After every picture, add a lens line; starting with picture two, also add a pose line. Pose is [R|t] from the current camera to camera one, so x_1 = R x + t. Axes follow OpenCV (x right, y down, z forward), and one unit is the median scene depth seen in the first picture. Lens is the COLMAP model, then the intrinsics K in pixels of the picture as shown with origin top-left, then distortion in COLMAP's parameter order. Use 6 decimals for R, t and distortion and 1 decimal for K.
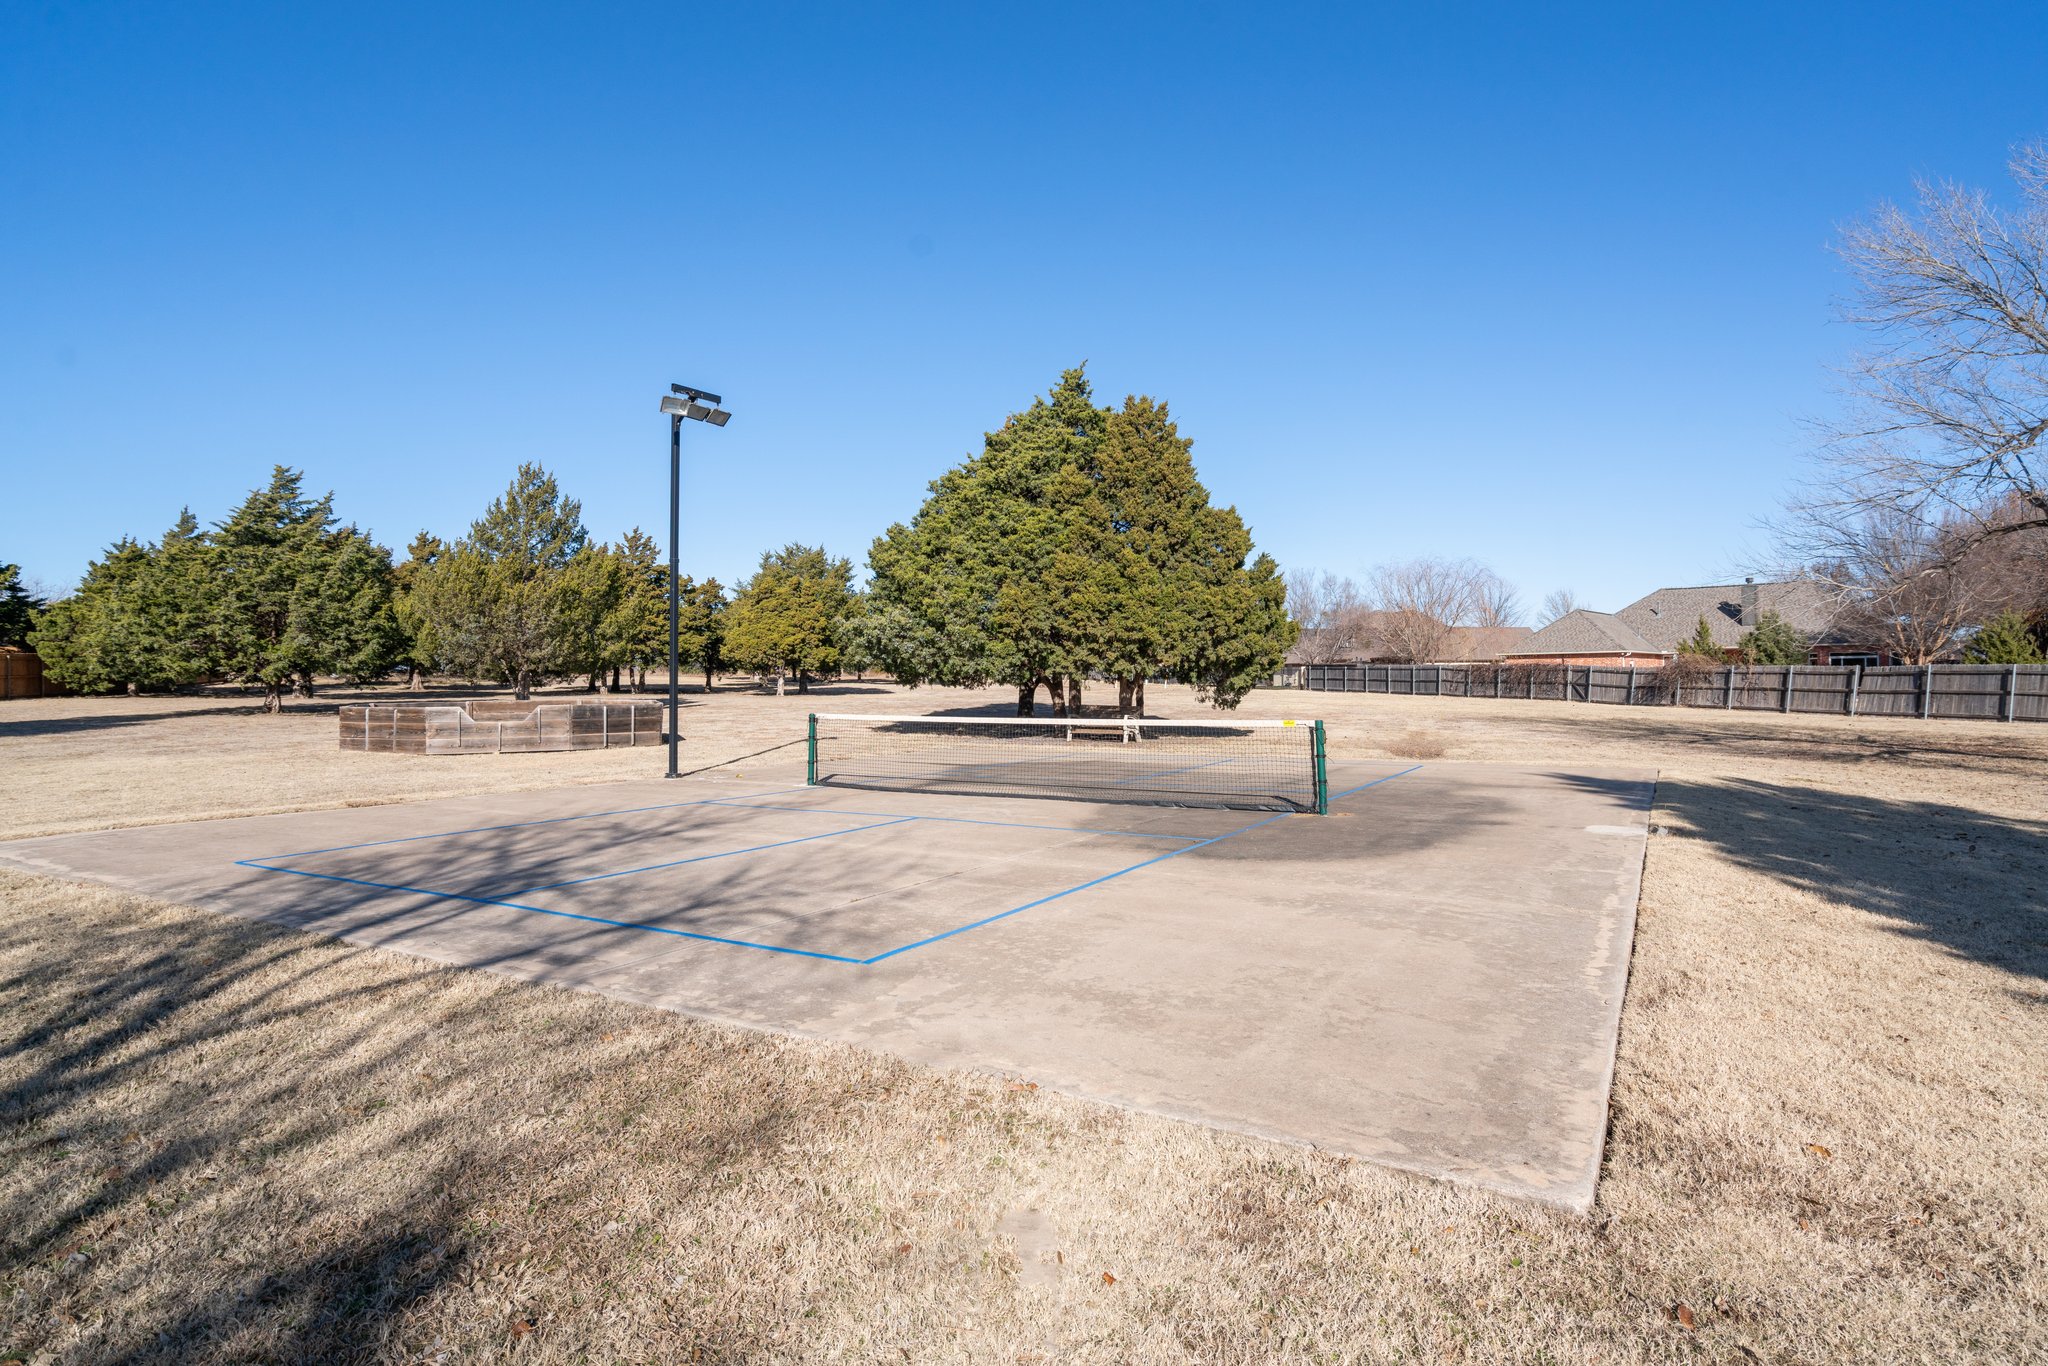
lens RADIAL K [[1085.9, 0, 1024.0], [0, 1085.9, 683.0], [0, 0, 1]] dist [-0.000769, -0.000113]
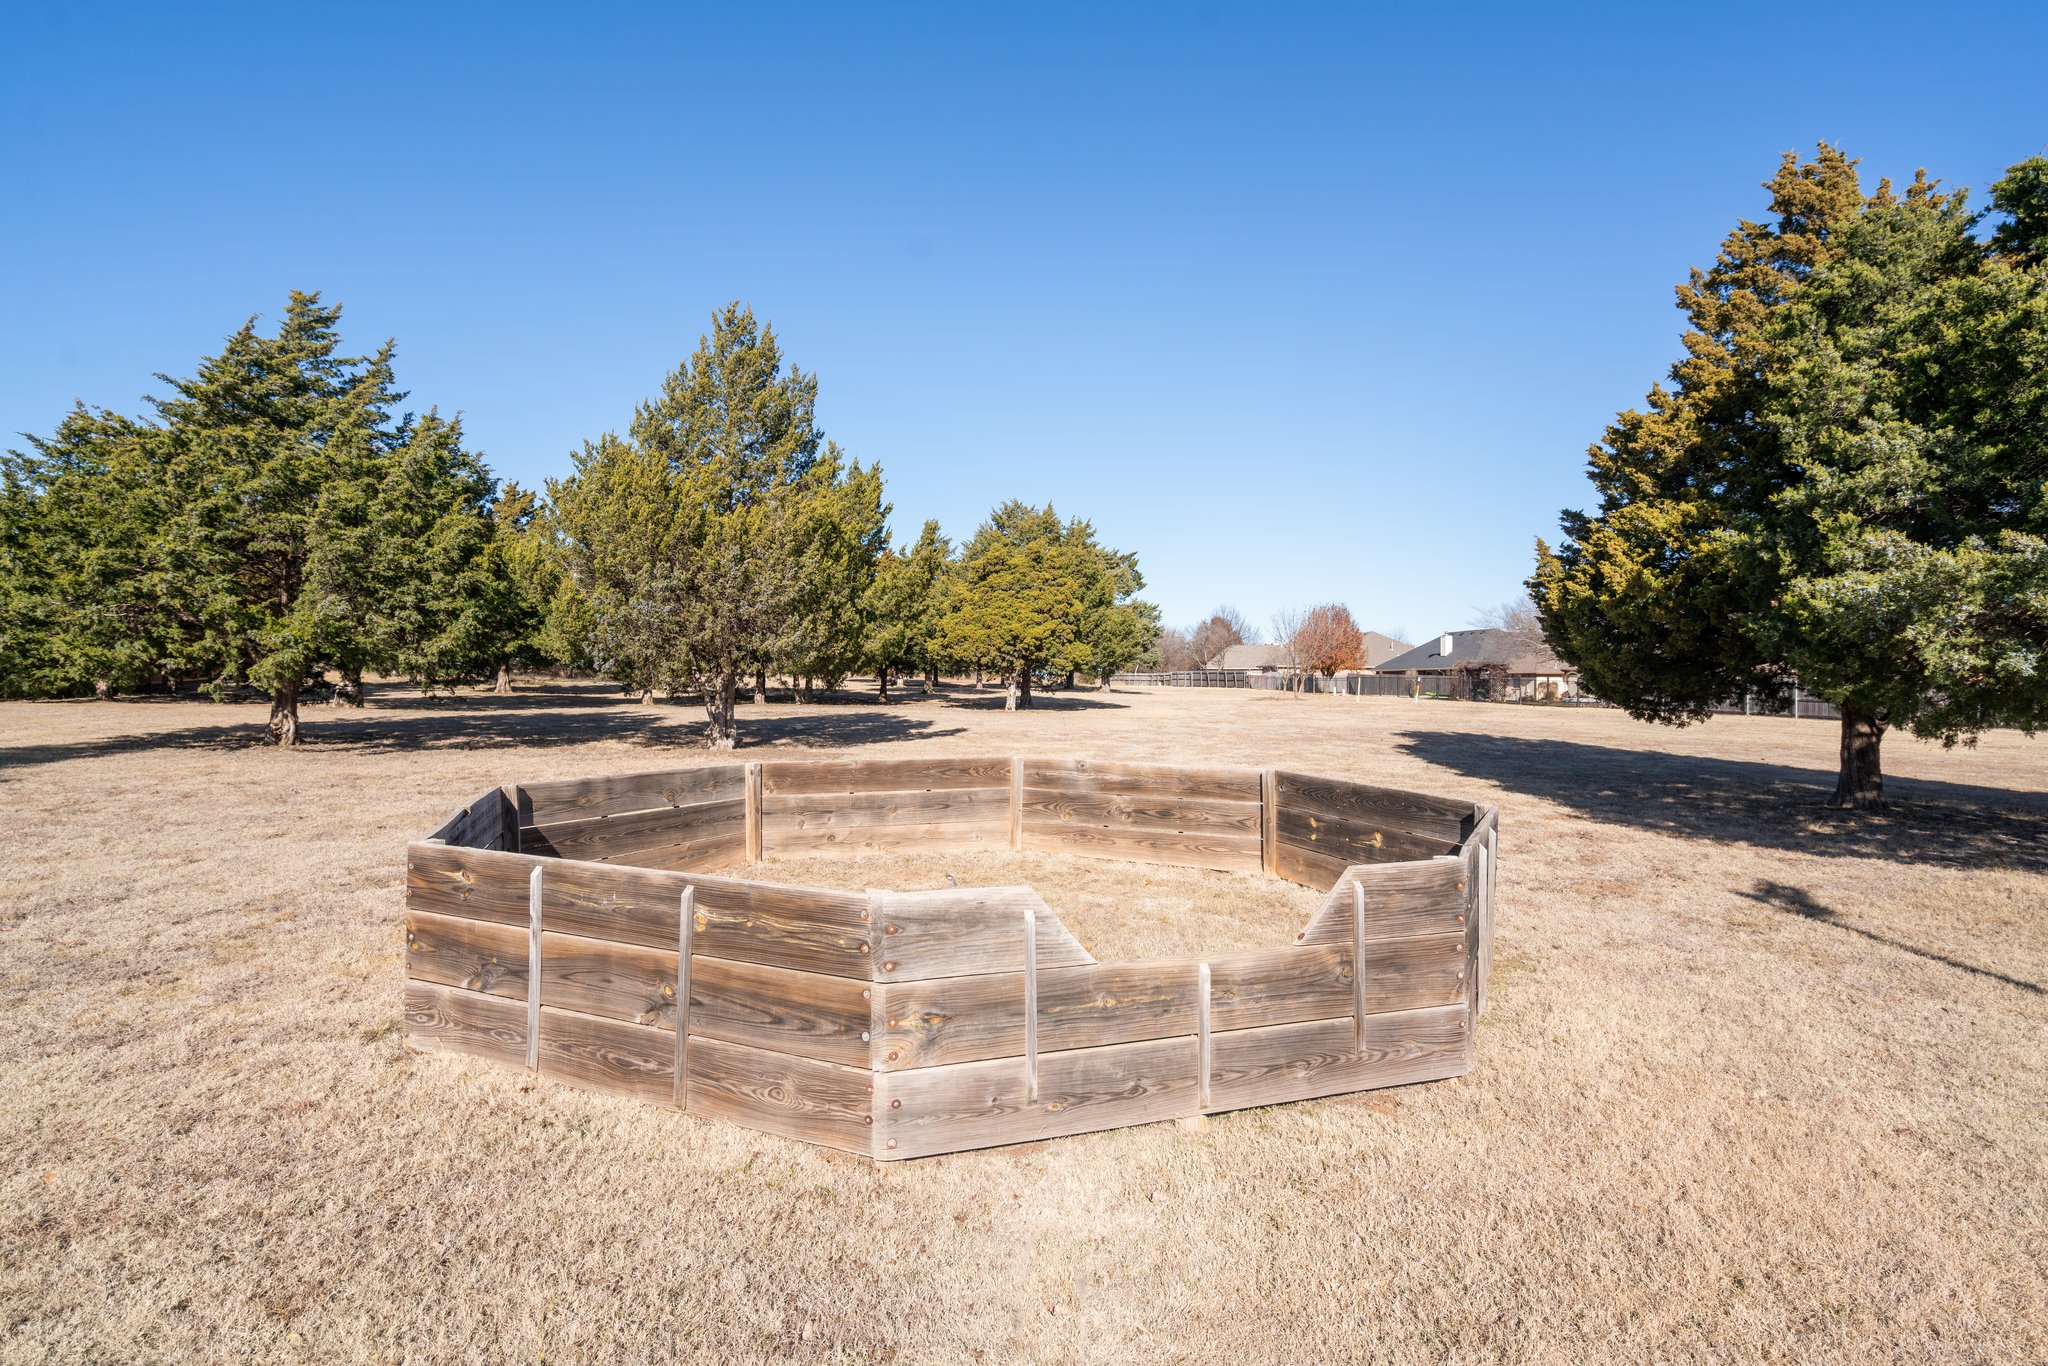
lens RADIAL K [[1075.6, 0, 1025.4], [0, 1075.6, 695.2], [0, 0, 1]] dist [-0.000373, -0.000701]
pose [[0.999219, 0.016139, -0.036073, -0.310407], [-0.015811, 0.999831, 0.009363, -0.008125], [0.036218, -0.008786, 0.999305, 0.490251]]
